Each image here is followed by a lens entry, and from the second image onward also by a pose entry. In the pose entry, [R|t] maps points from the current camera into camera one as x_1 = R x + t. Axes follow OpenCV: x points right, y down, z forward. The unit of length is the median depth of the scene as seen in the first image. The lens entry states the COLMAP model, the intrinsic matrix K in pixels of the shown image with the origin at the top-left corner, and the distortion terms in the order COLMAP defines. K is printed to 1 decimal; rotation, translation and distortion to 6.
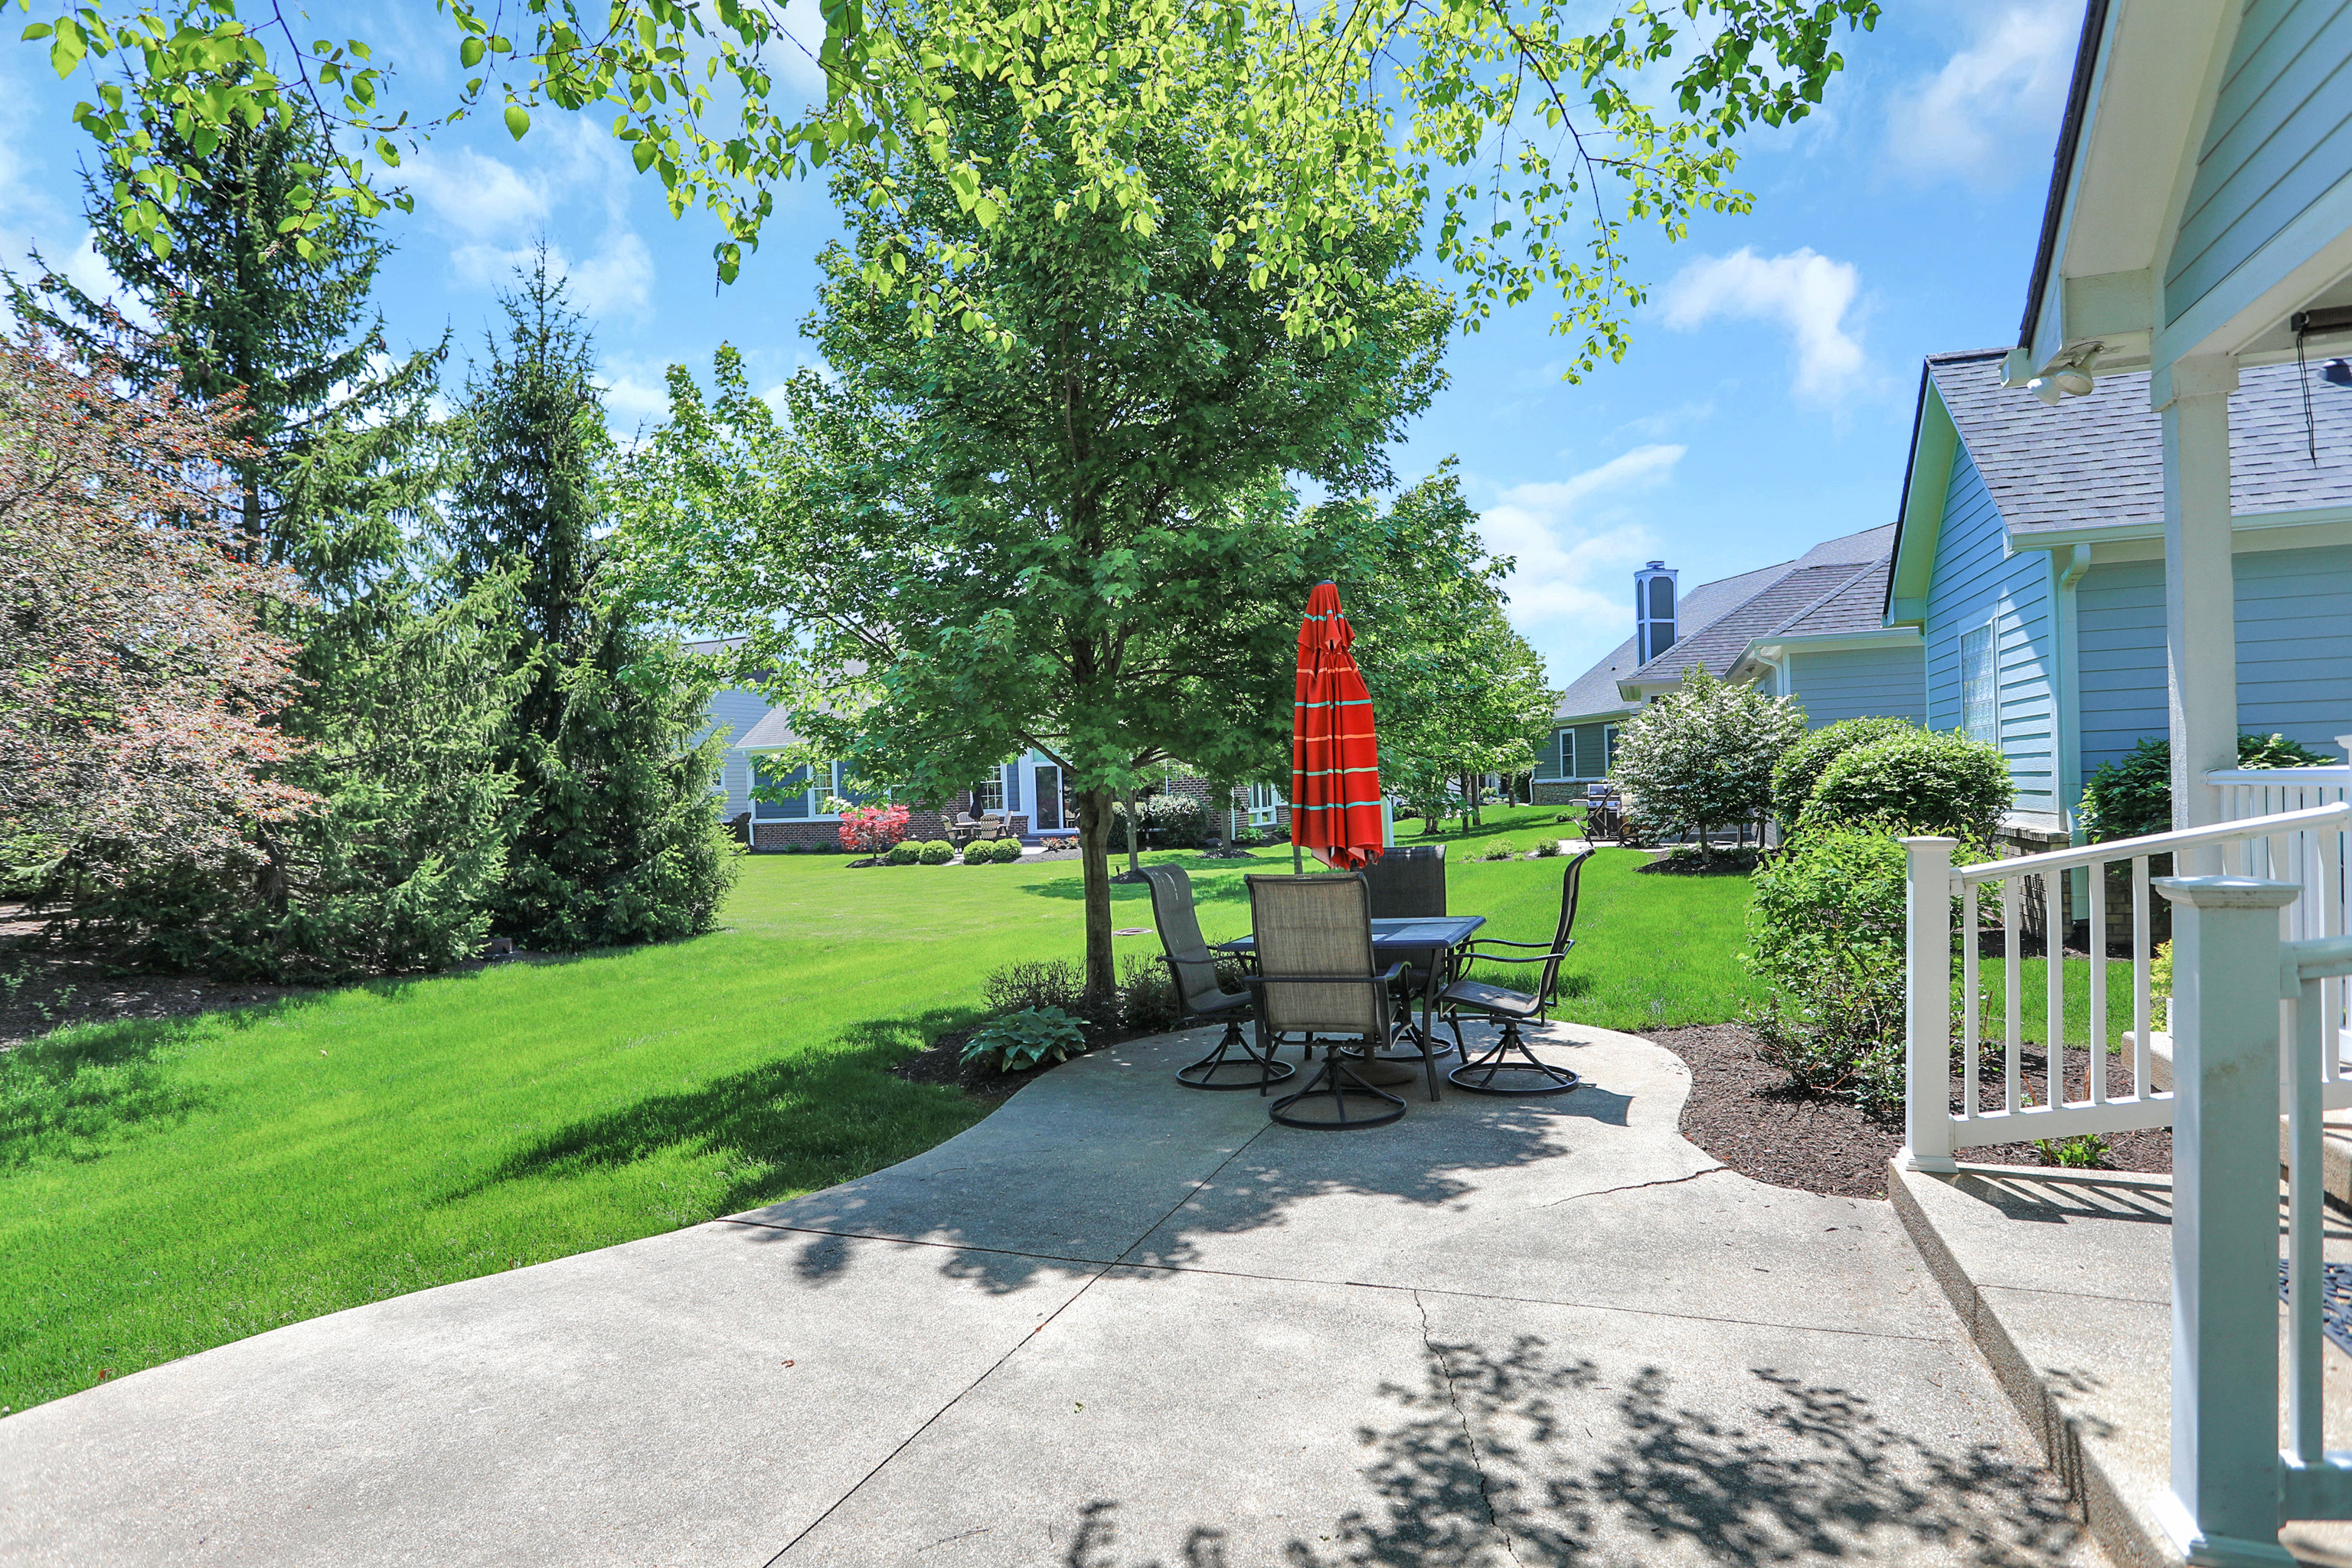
lens RADIAL K [[1227.6, 0, 1176.0], [0, 1227.6, 784.0], [0, 0, 1]] dist [-0.068806, 0.038454]
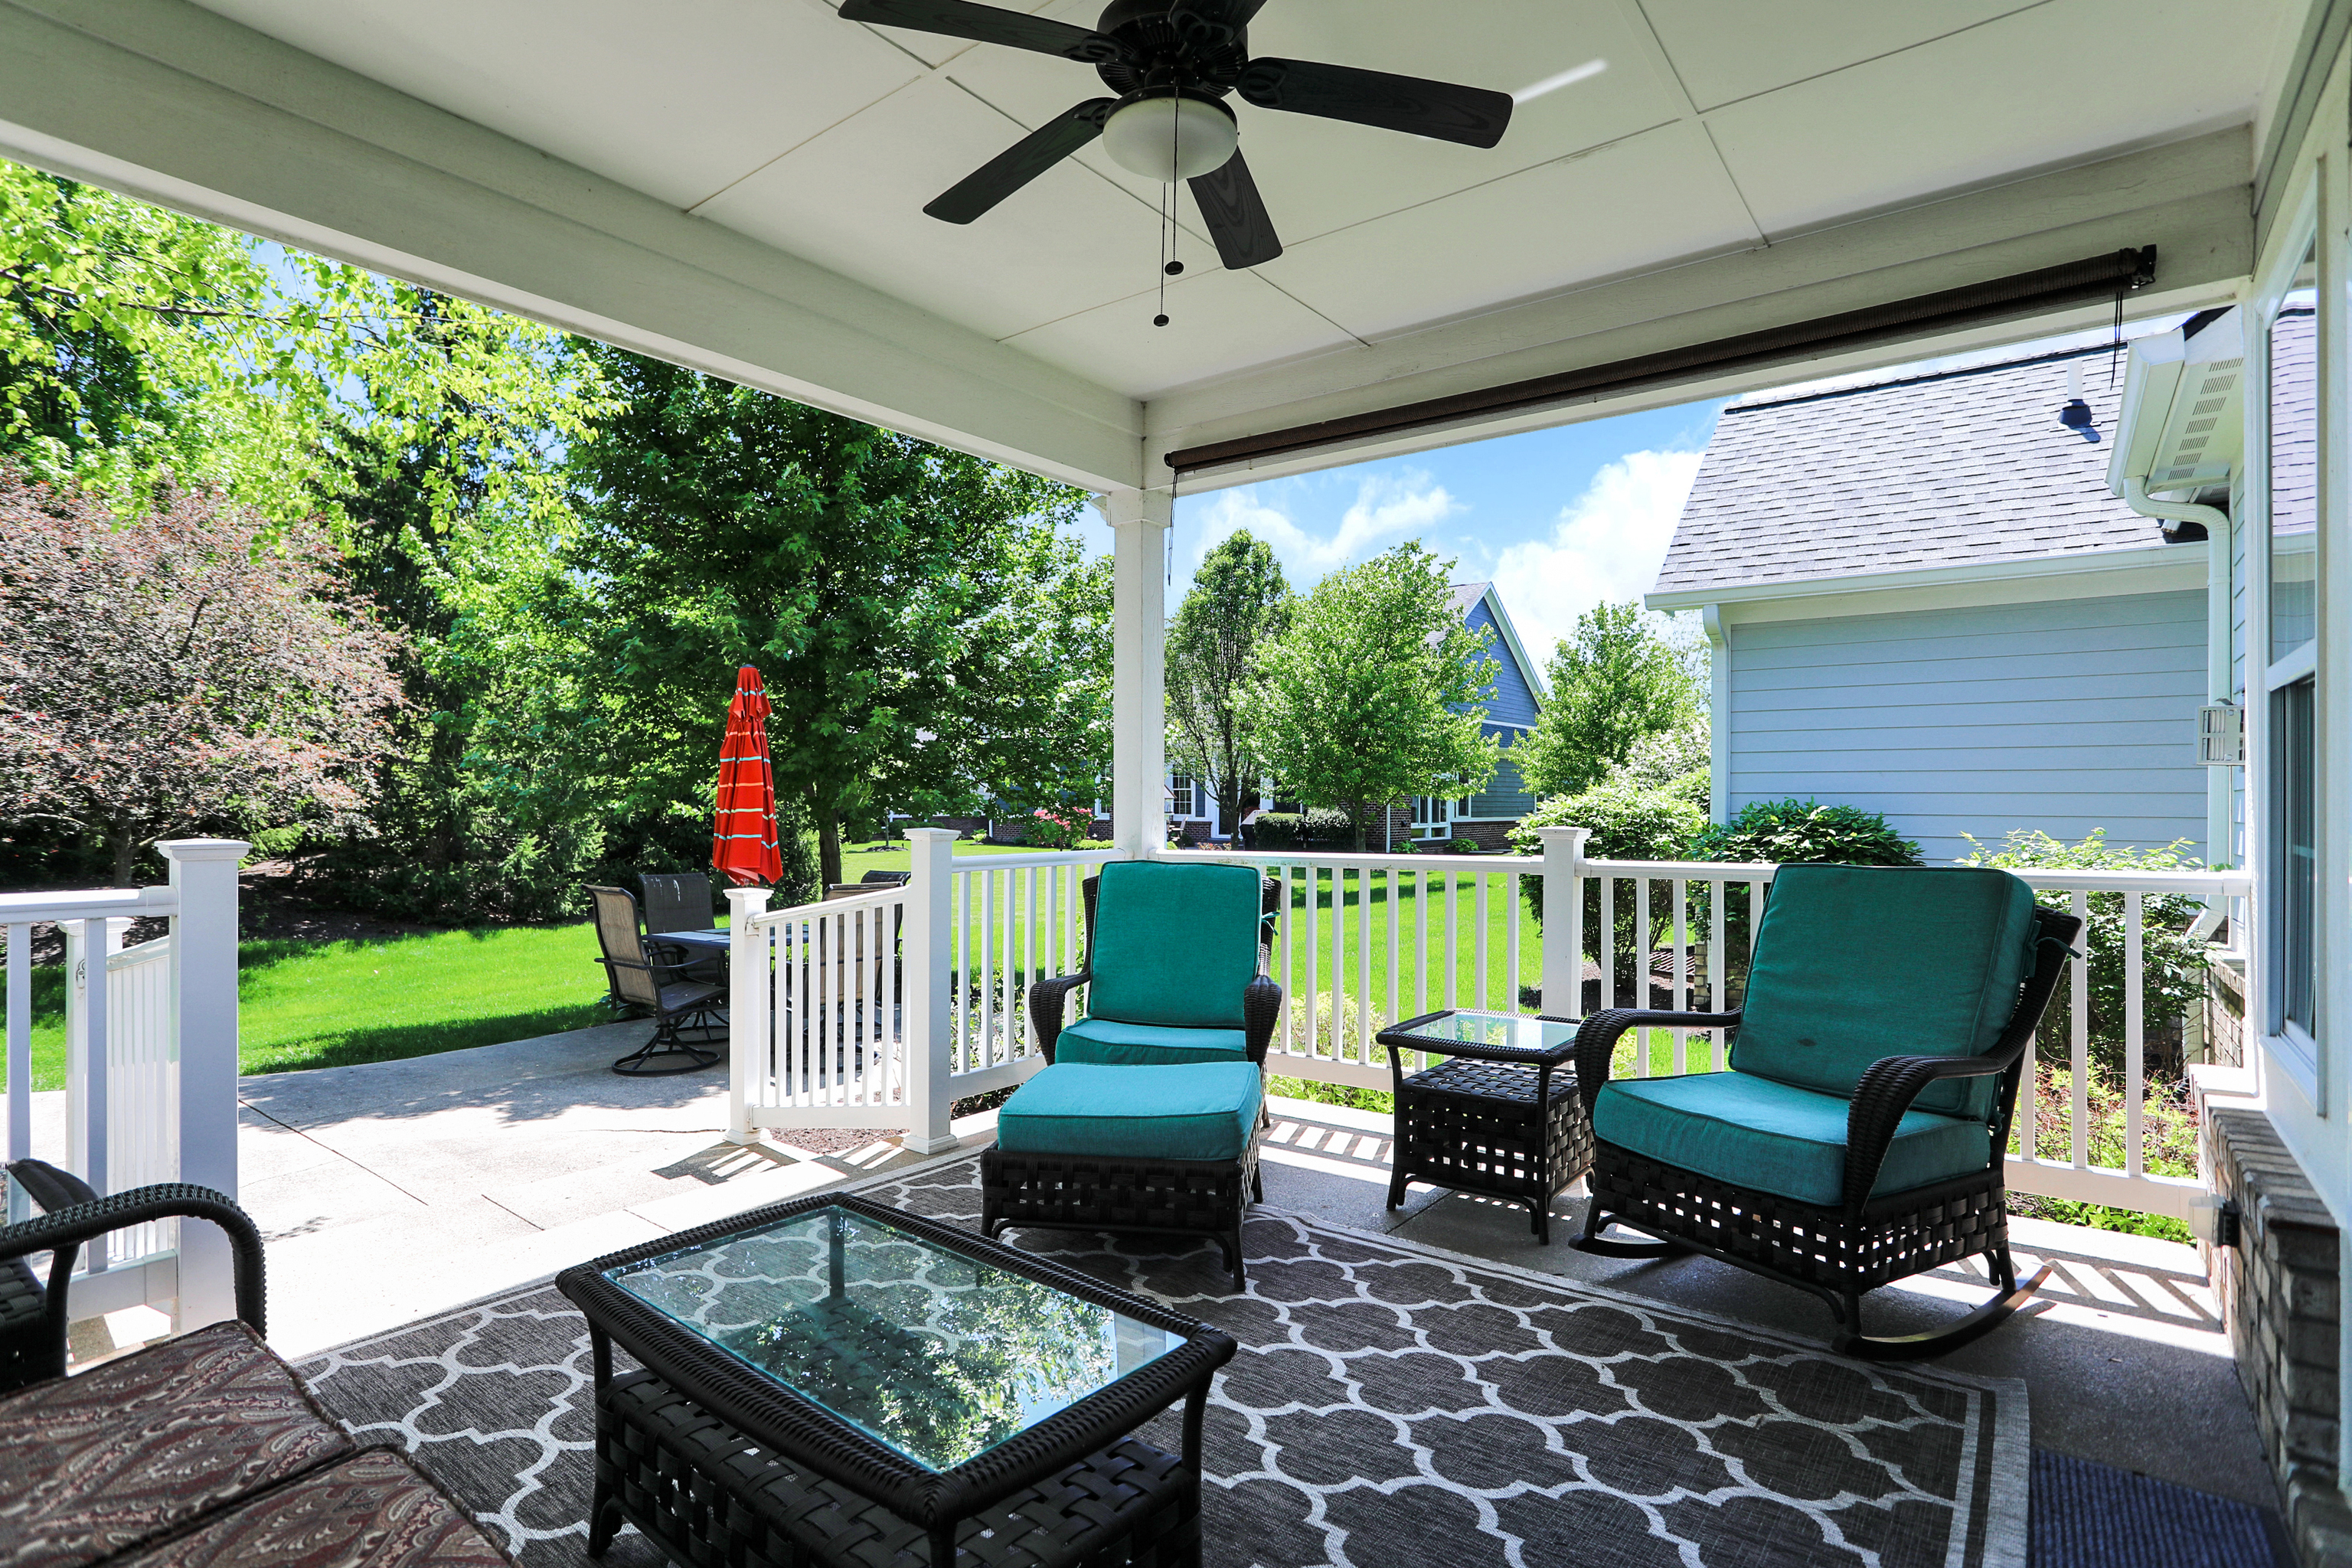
lens RADIAL K [[1214.0, 0, 1170.4], [0, 1214.0, 831.1], [0, 0, 1]] dist [-0.085106, 0.045765]
pose [[0.959811, 0.048787, -0.276374, 1.330955], [-0.038265, 0.998327, 0.043338, -0.086426], [0.278026, -0.031021, 0.960073, -0.109716]]
